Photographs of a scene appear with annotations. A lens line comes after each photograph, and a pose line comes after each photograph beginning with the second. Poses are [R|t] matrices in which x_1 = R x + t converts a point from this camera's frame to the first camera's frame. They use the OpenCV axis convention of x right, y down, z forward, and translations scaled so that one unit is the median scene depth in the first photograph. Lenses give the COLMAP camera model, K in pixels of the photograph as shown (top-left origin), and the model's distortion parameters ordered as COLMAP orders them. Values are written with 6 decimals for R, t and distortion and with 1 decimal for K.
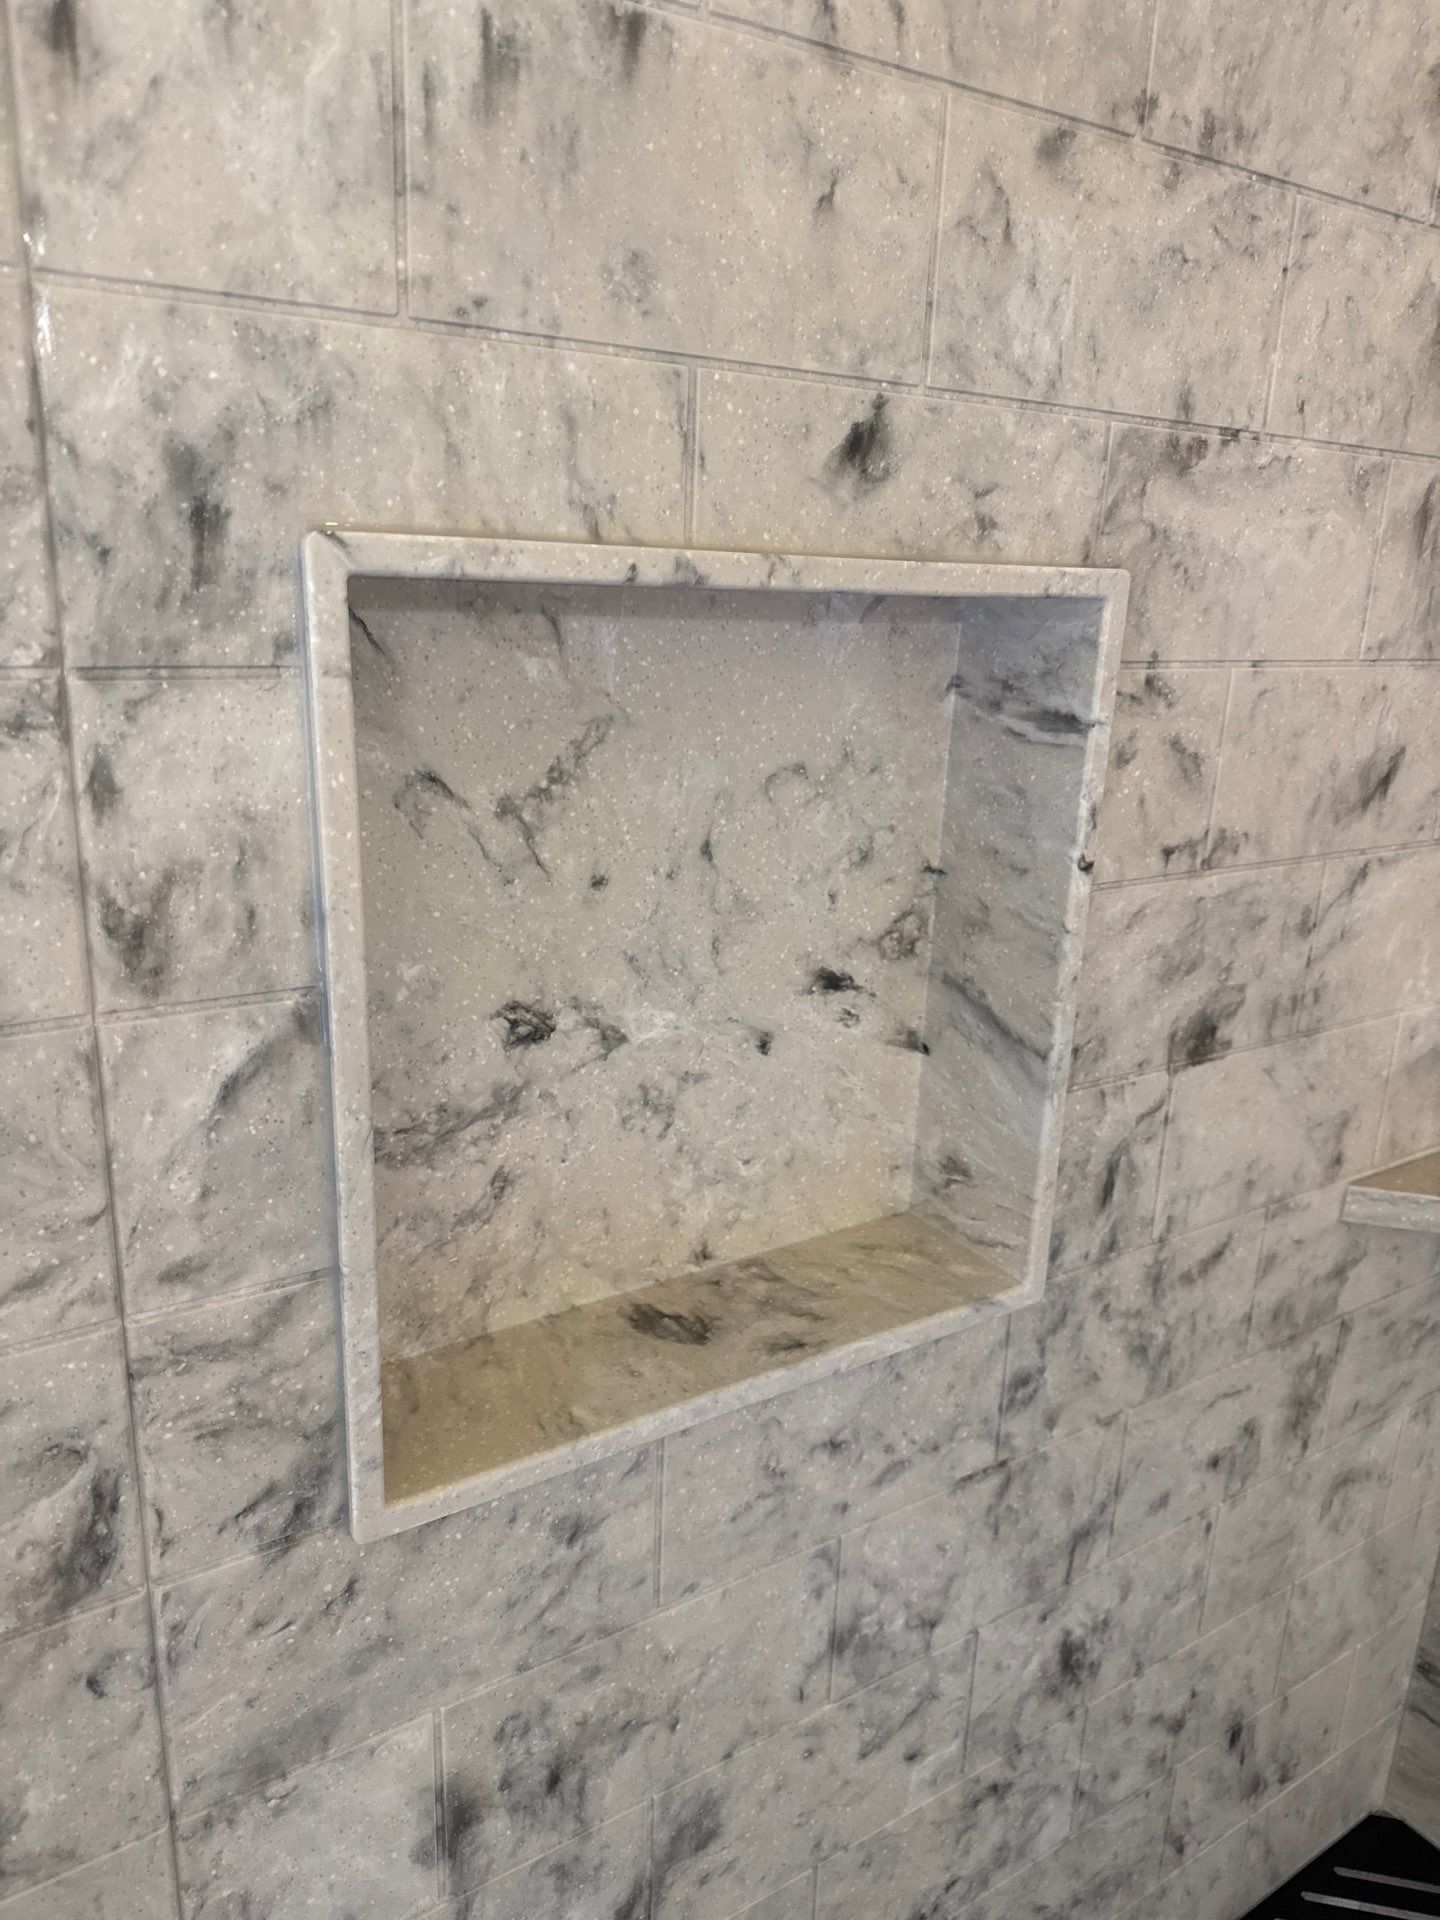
lens RADIAL K [[1360.0, 0, 714.2], [0, 1360.0, 959.7], [0, 0, 1]] dist [0.026352, -0.036213]
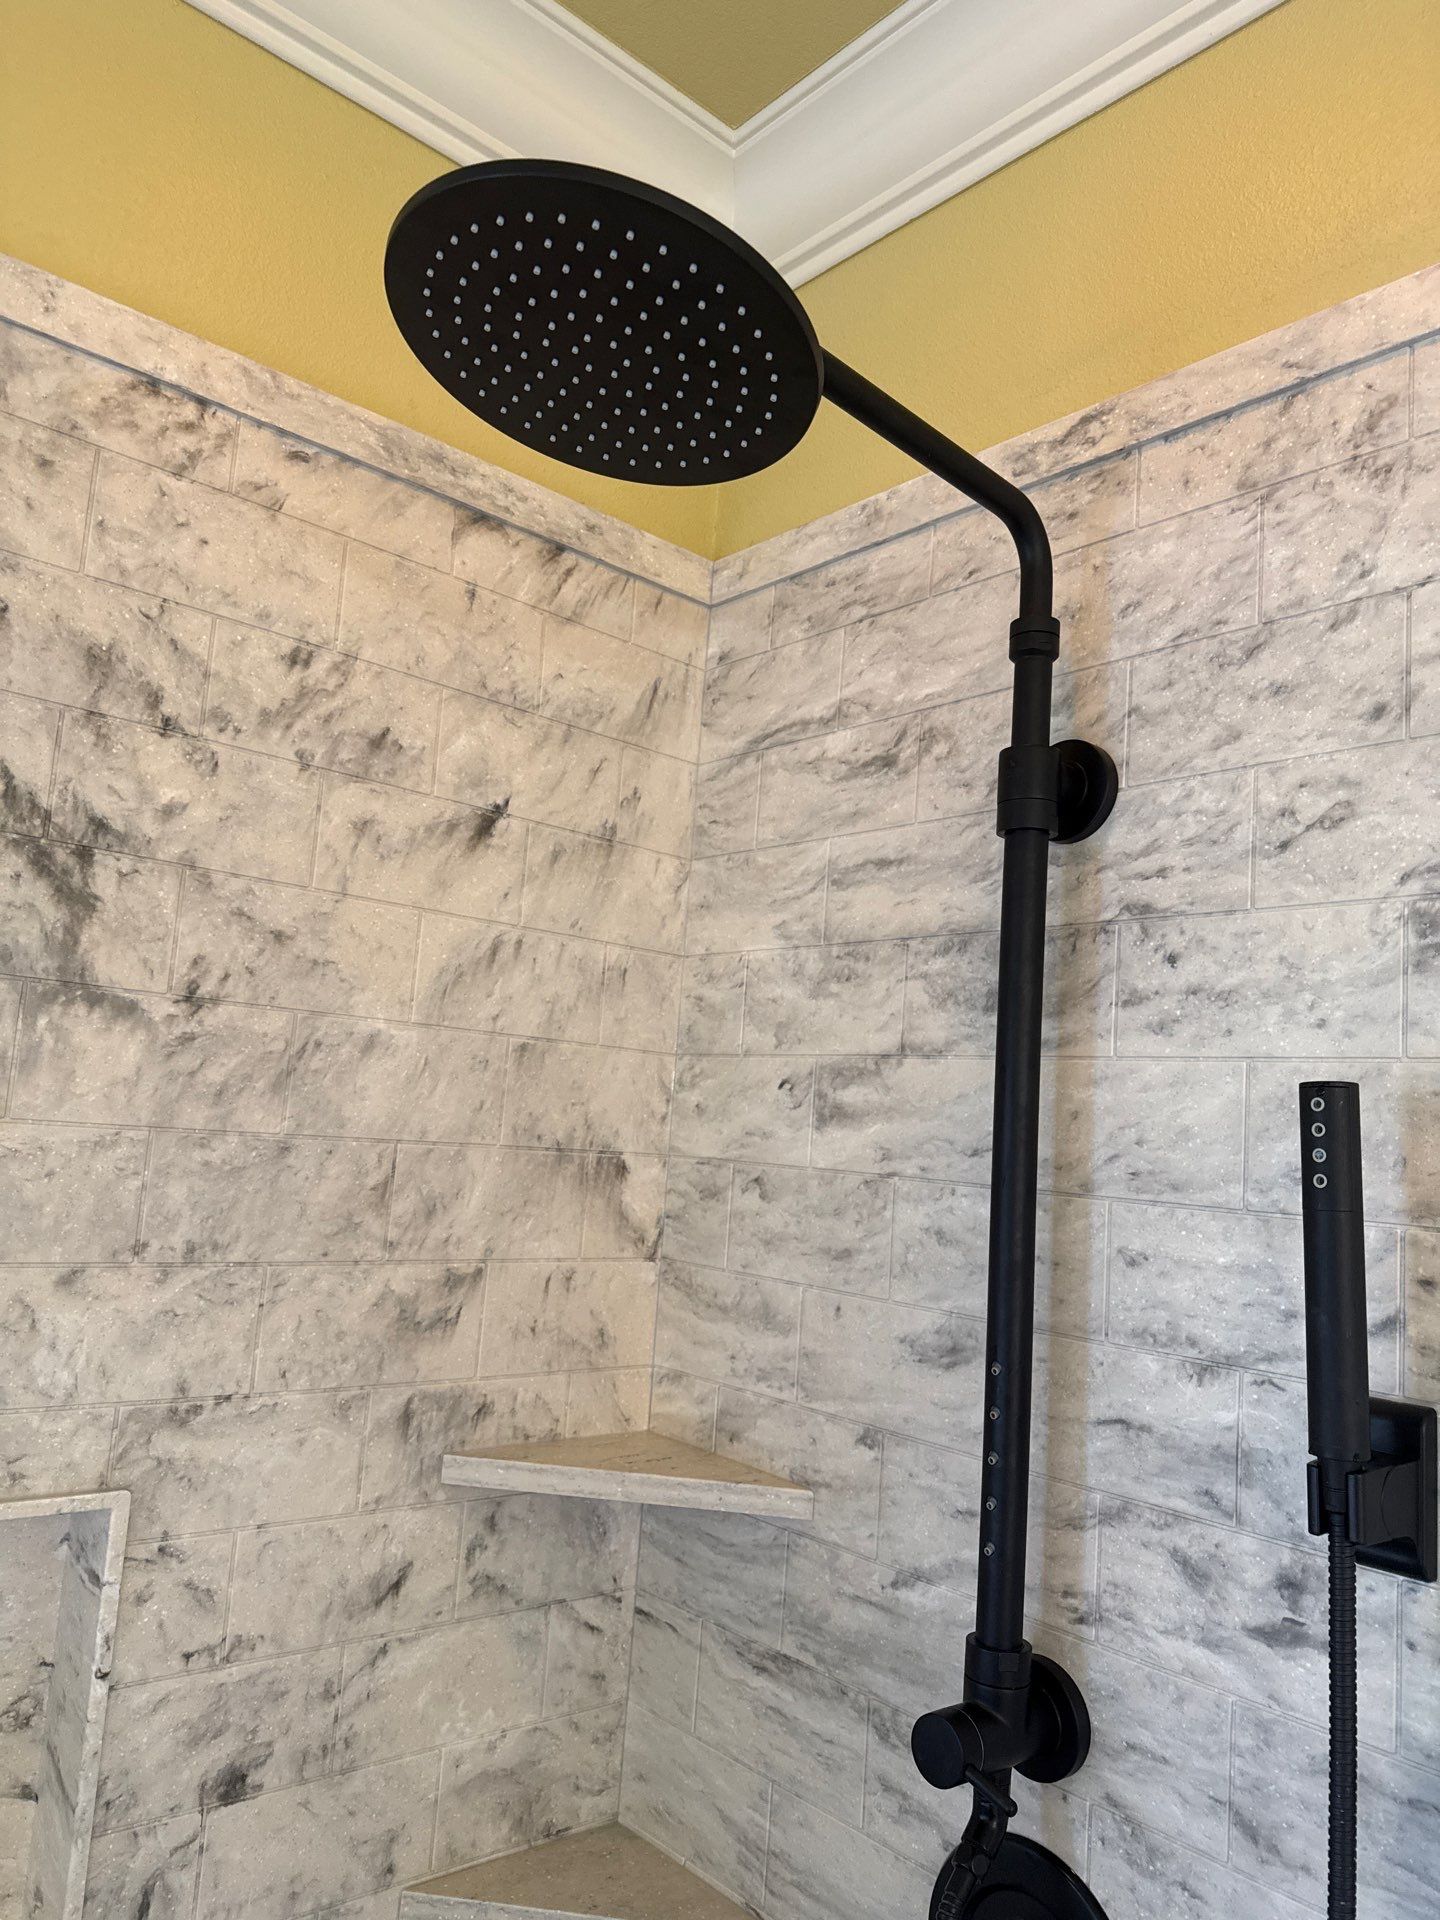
lens RADIAL K [[1360.0, 0, 719.7], [0, 1360.0, 963.3], [0, 0, 1]] dist [0.026352, -0.036213]
pose [[0.989618, 0.048272, 0.135376, 0.682757], [0.008832, 0.919704, -0.392513, -0.188139], [-0.143453, 0.389633, 0.909729, -0.823881]]
